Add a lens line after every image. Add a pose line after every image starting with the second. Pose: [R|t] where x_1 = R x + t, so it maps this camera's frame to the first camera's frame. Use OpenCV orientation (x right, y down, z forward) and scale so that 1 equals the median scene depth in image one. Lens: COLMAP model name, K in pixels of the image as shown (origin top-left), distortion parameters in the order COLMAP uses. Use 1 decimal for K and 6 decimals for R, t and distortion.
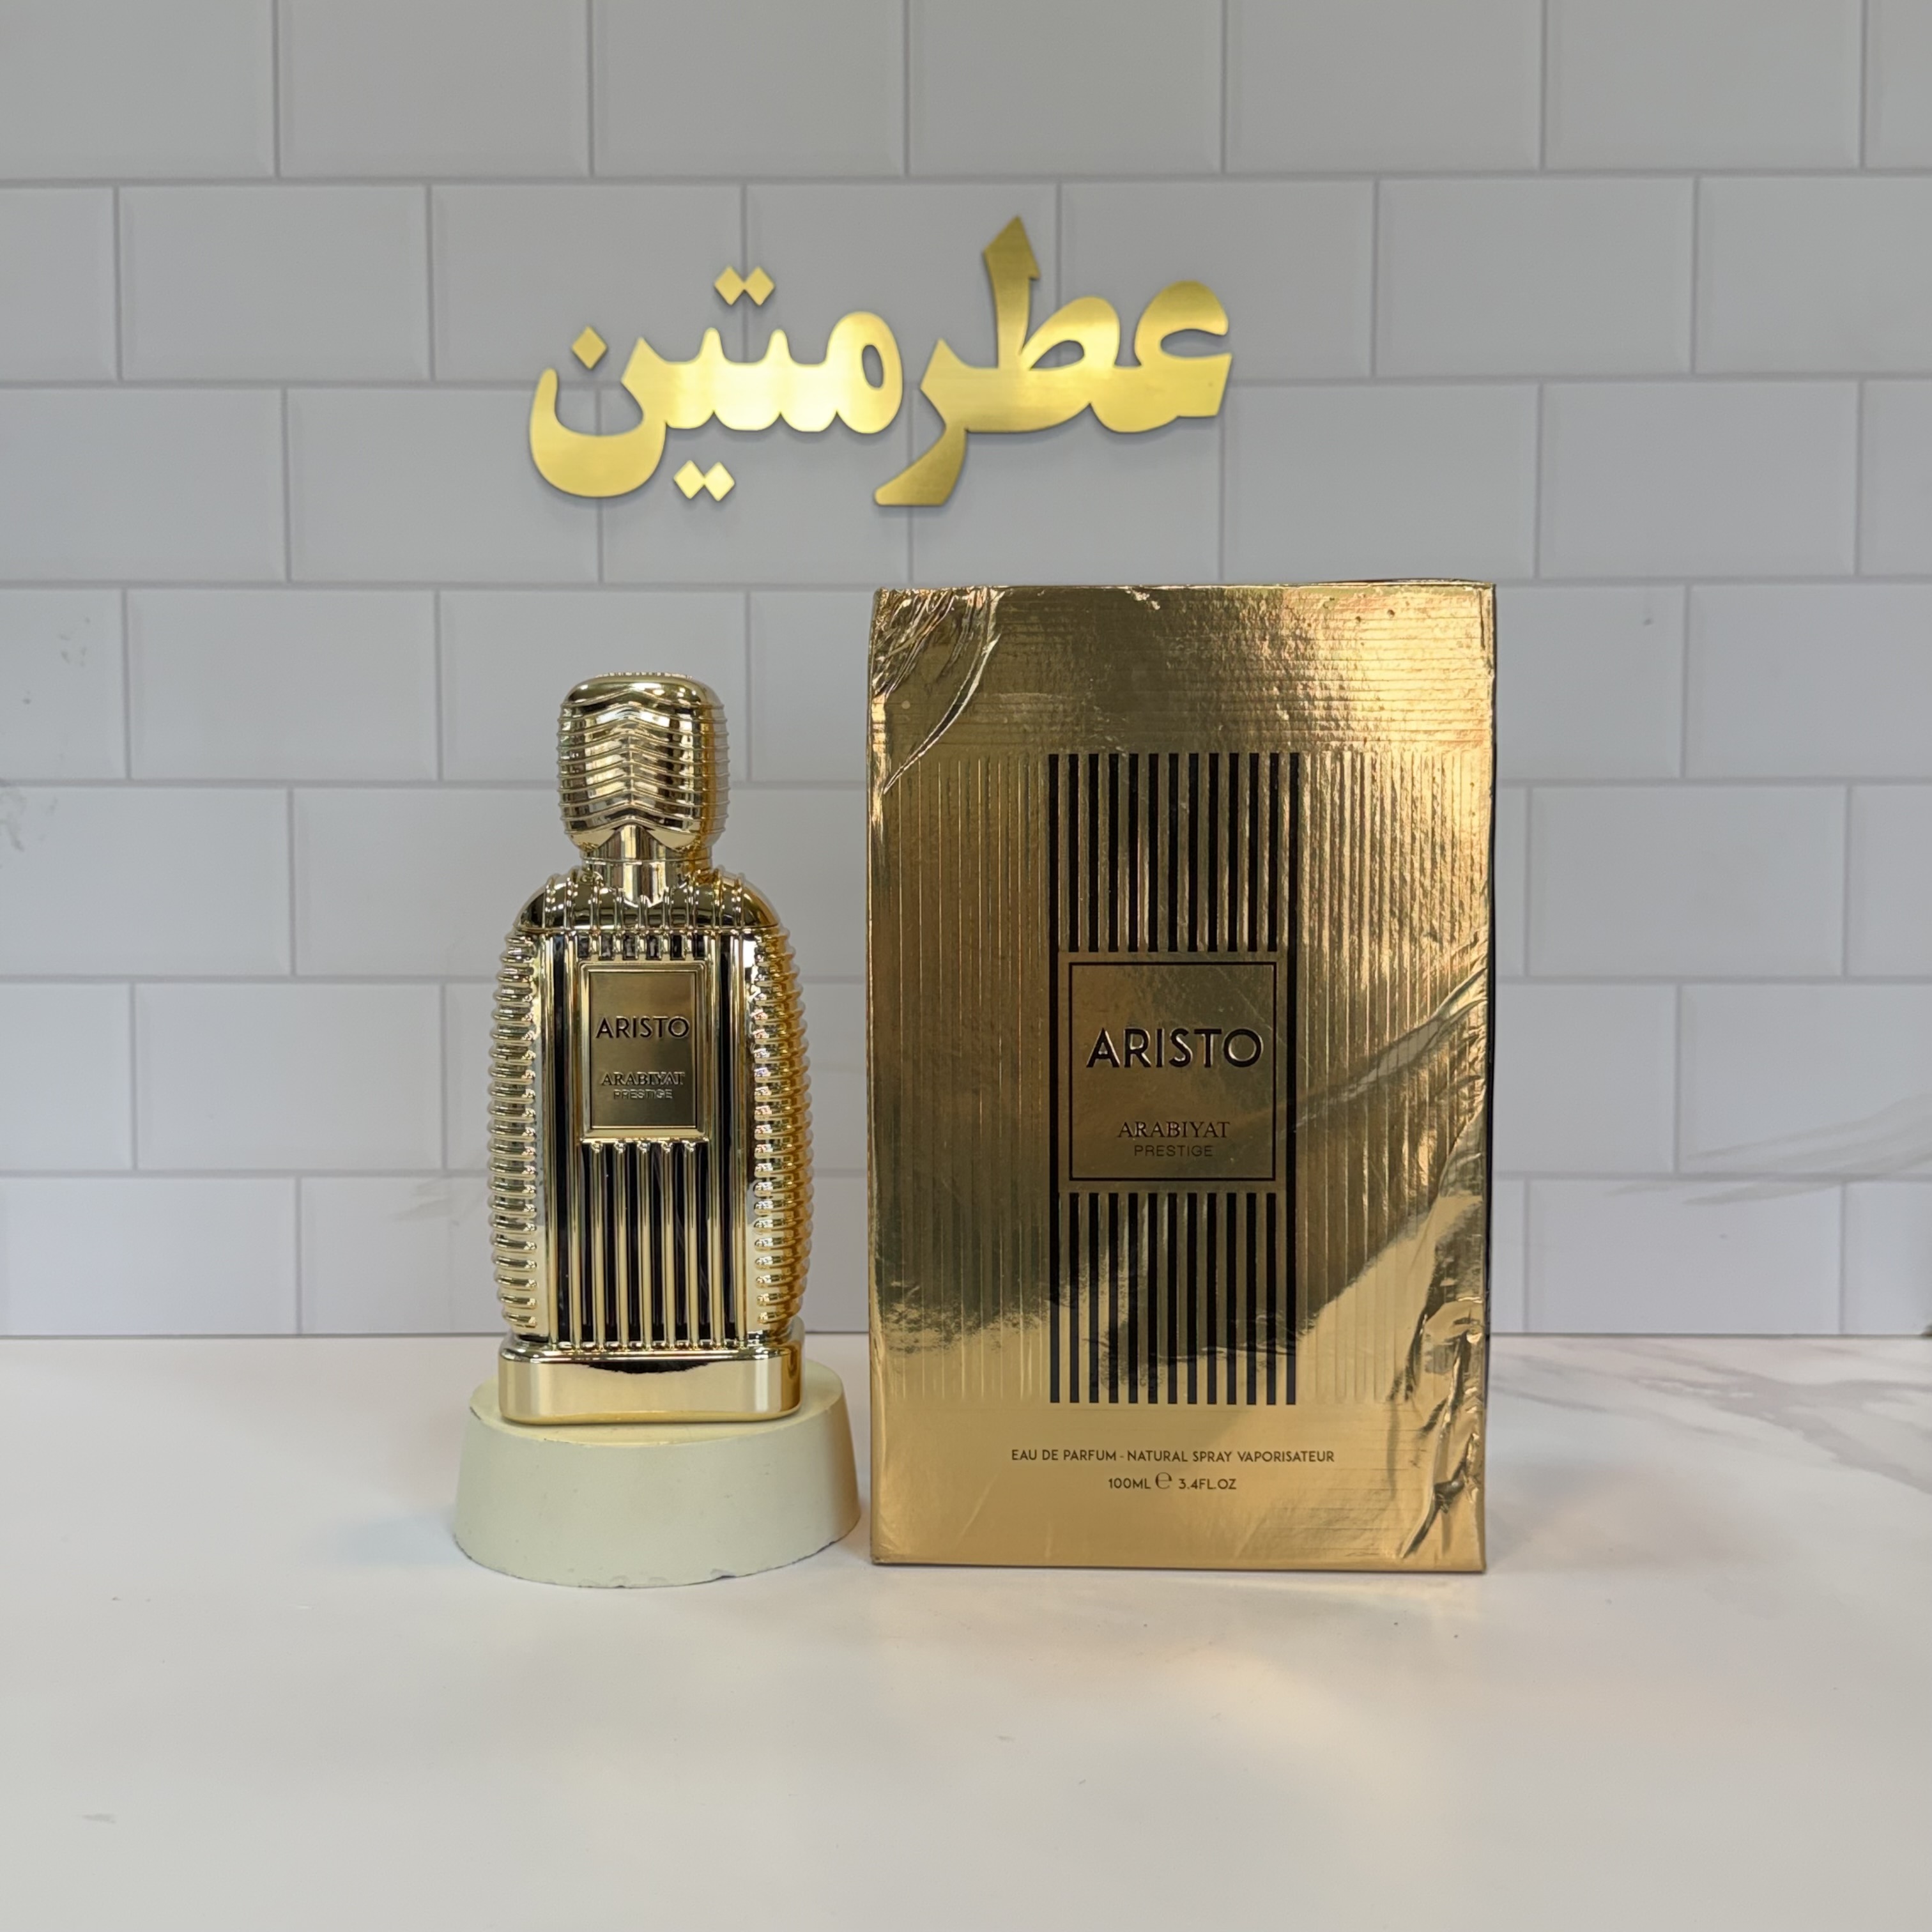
lens RADIAL K [[2352.3, 0, 965.7], [0, 2352.3, 954.2], [0, 0, 1]] dist [0.010483, 0.000000]
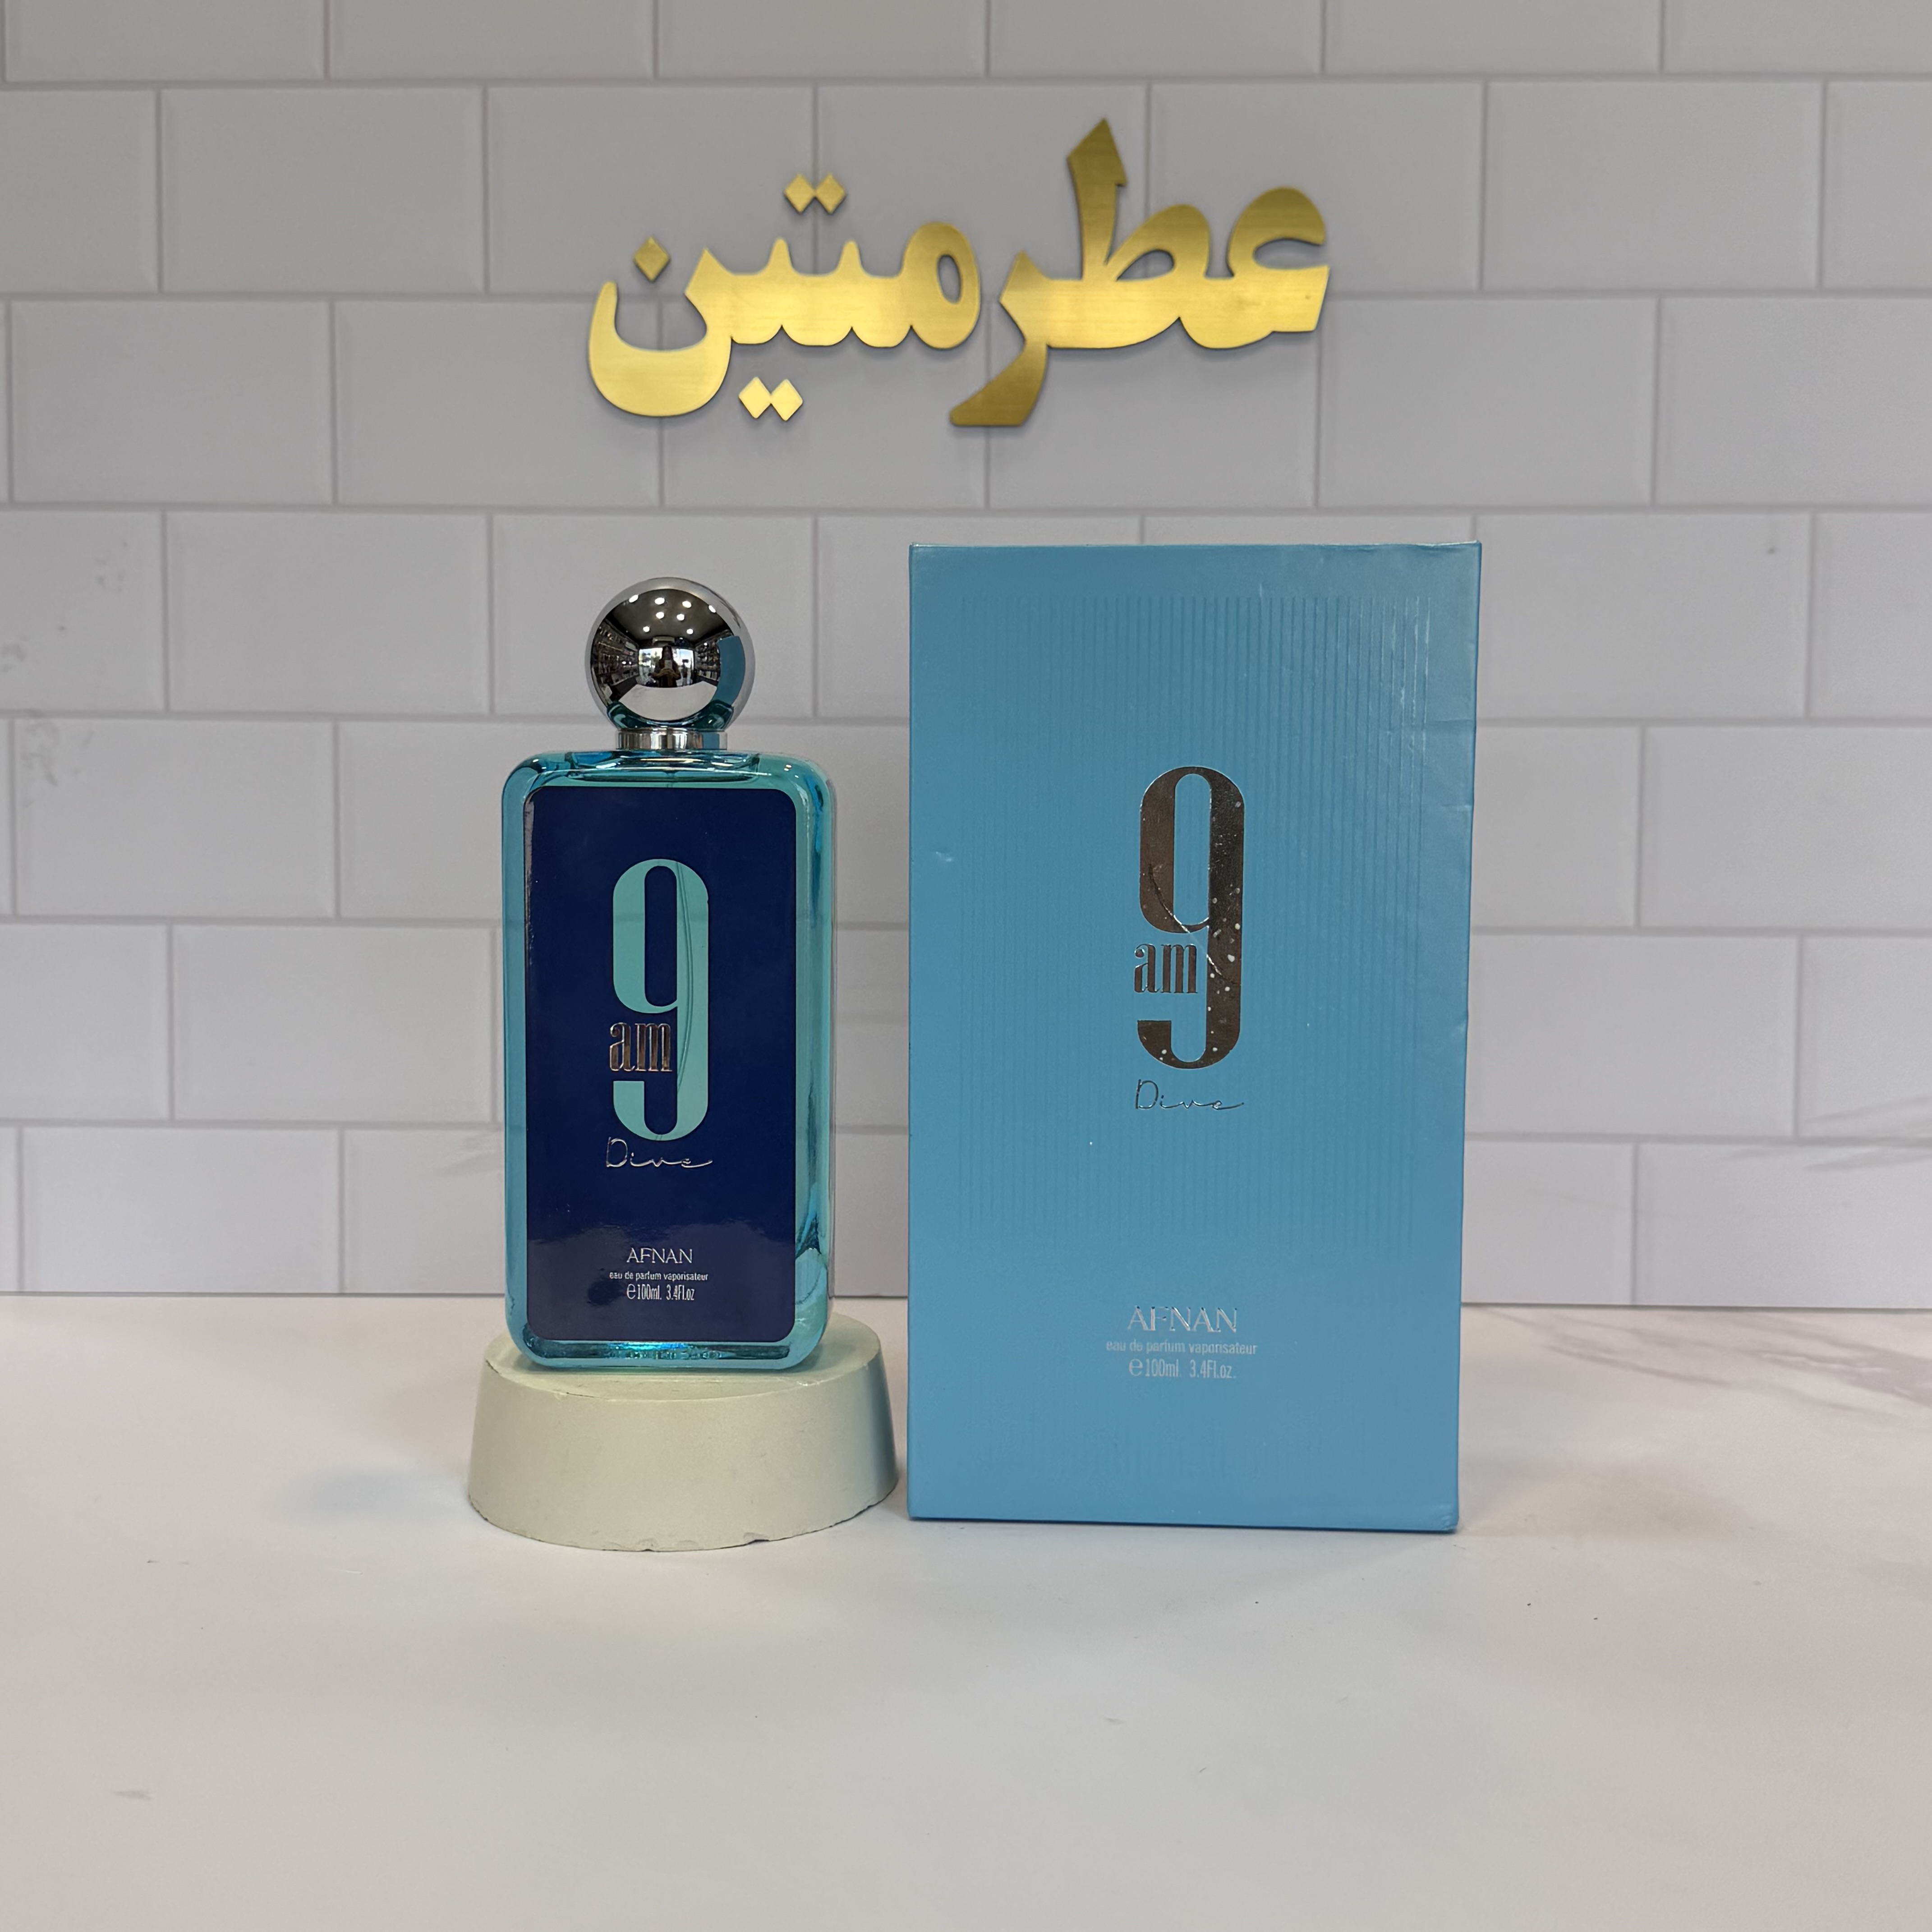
lens RADIAL K [[2352.3, 0, 950.5], [0, 2352.3, 956.5], [0, 0, 1]] dist [0.010483, 0.000000]
pose [[0.999812, 0.007180, -0.018017, -0.020135], [-0.007114, 0.999968, 0.003740, 0.019736], [0.018043, -0.003611, 0.999831, 0.051227]]
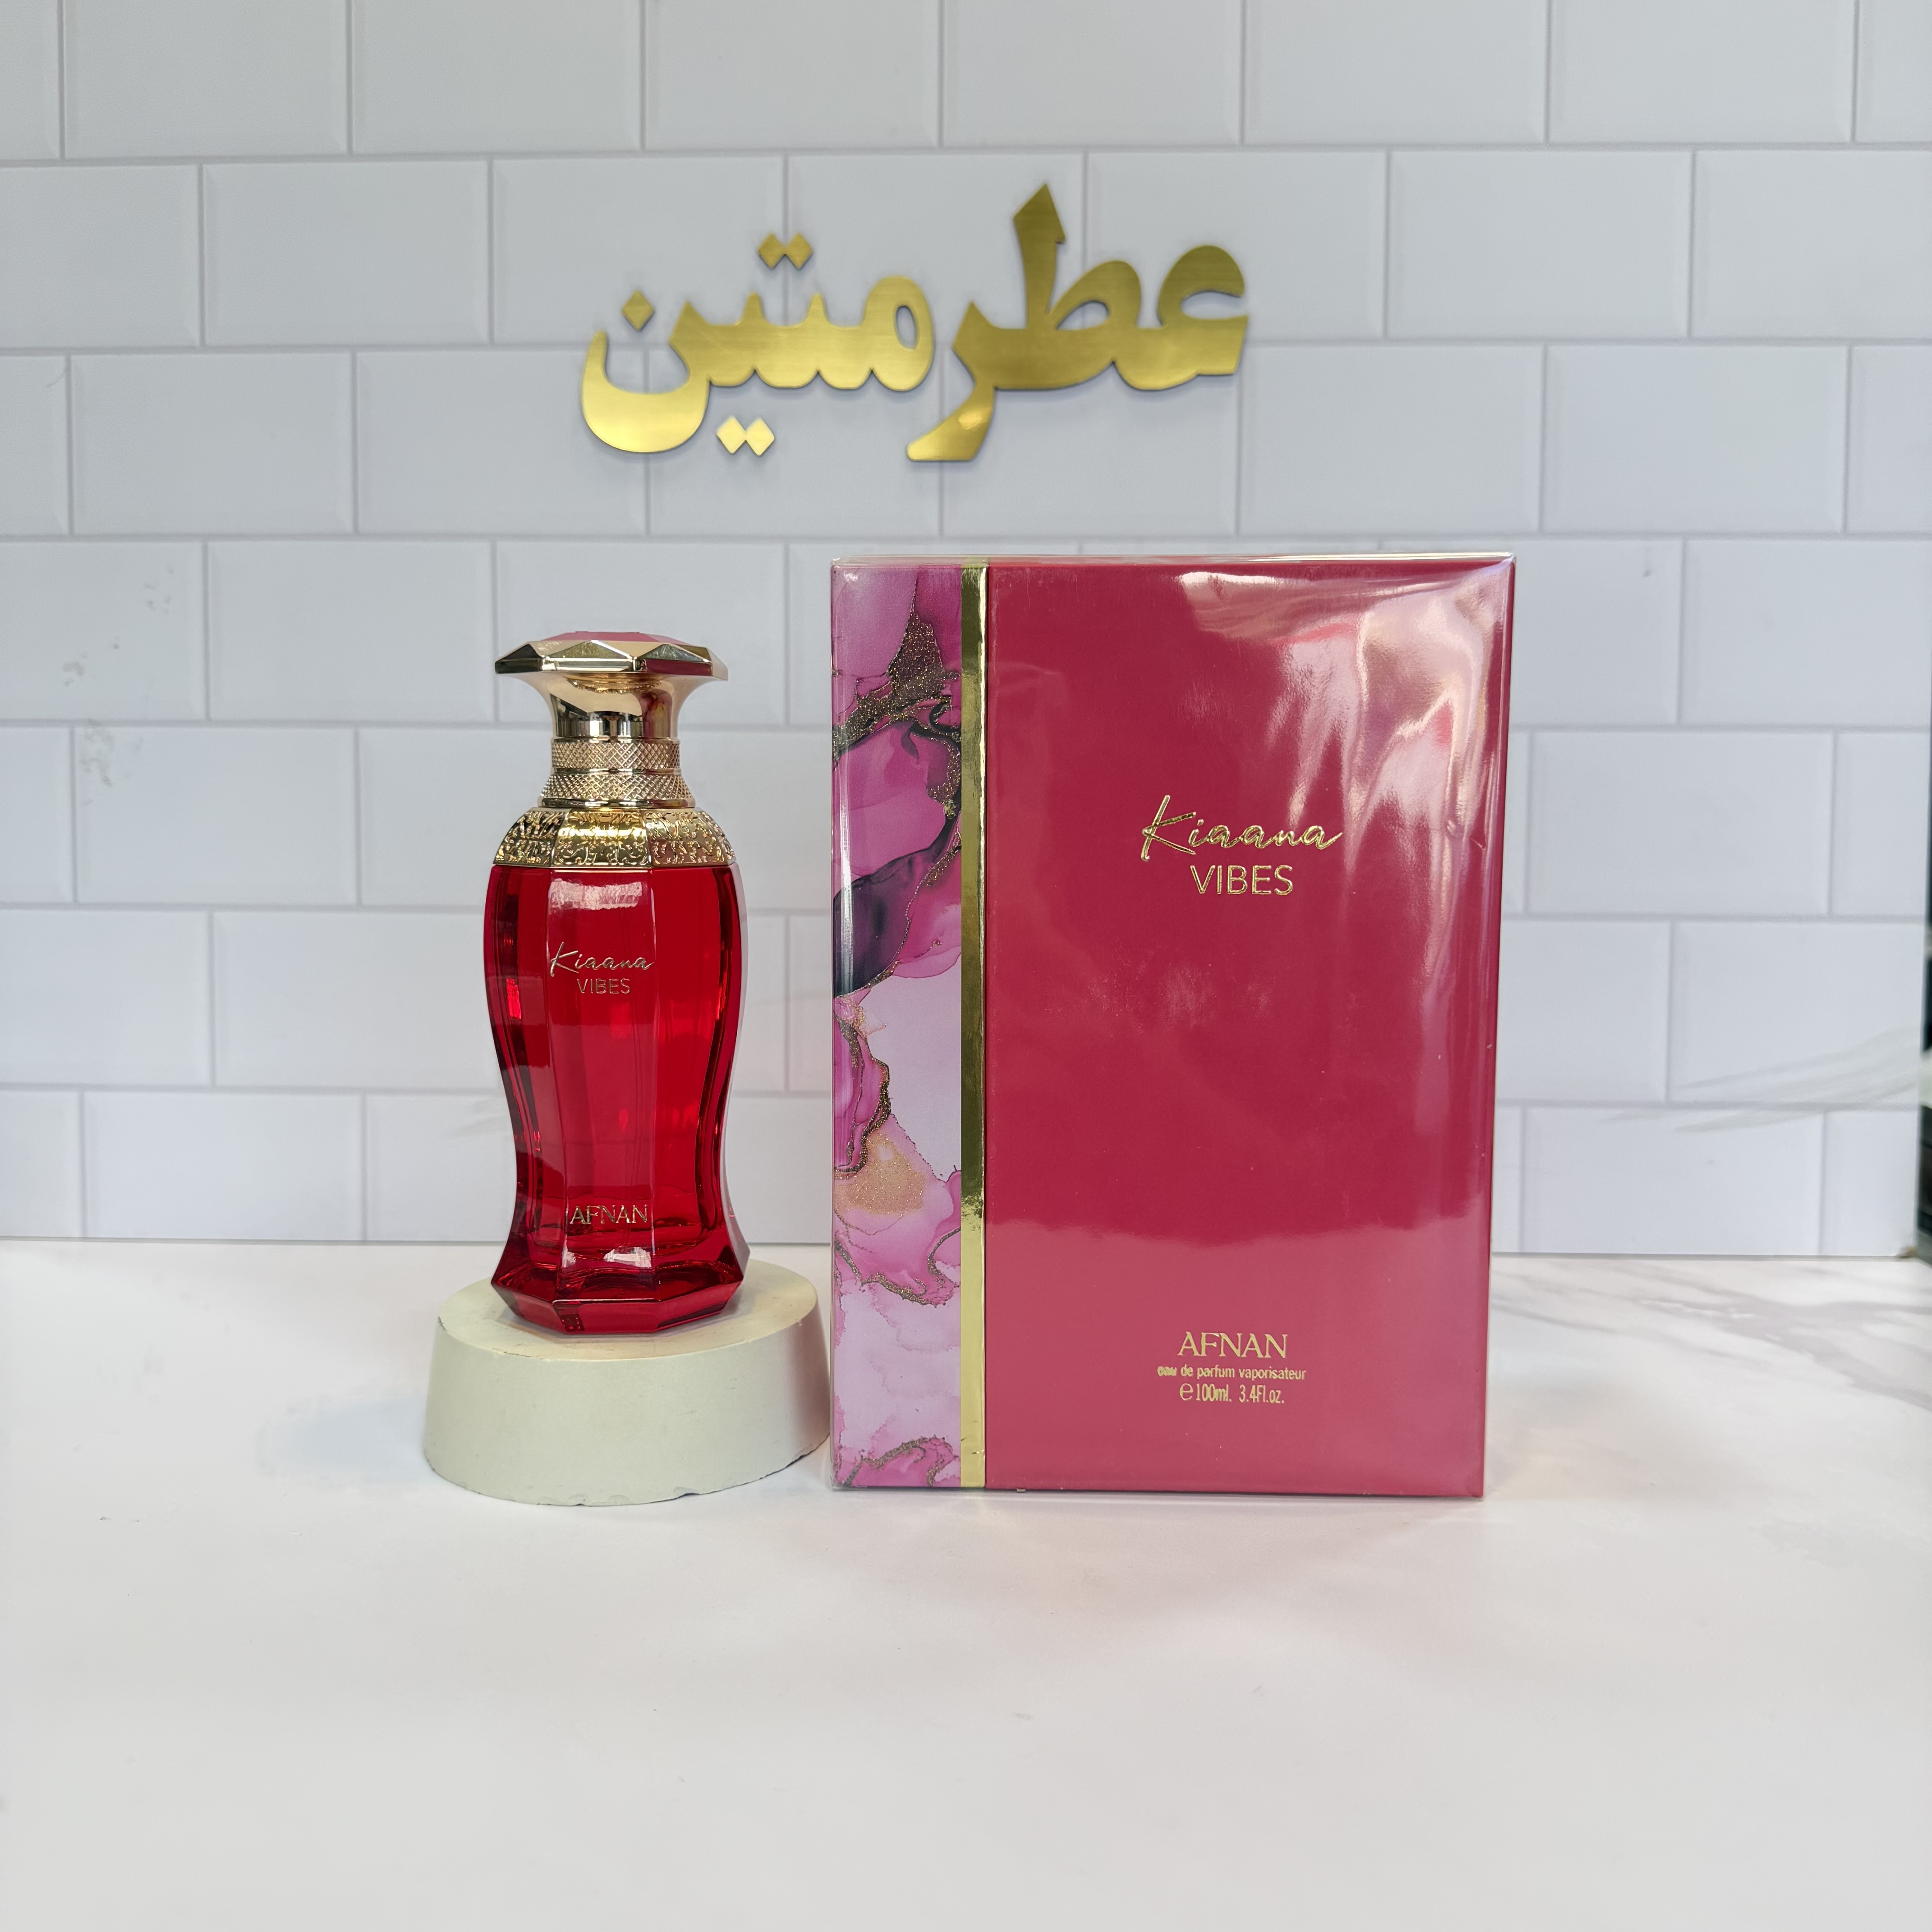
lens RADIAL K [[1764.7, 0, 963.4], [0, 1764.7, 968.6], [0, 0, 1]] dist [-0.028139, 0.000000]
pose [[0.999787, 0.007849, -0.019113, 0.003147], [-0.007693, 0.999937, 0.008230, 0.029794], [0.019177, -0.008081, 0.999783, 0.213713]]
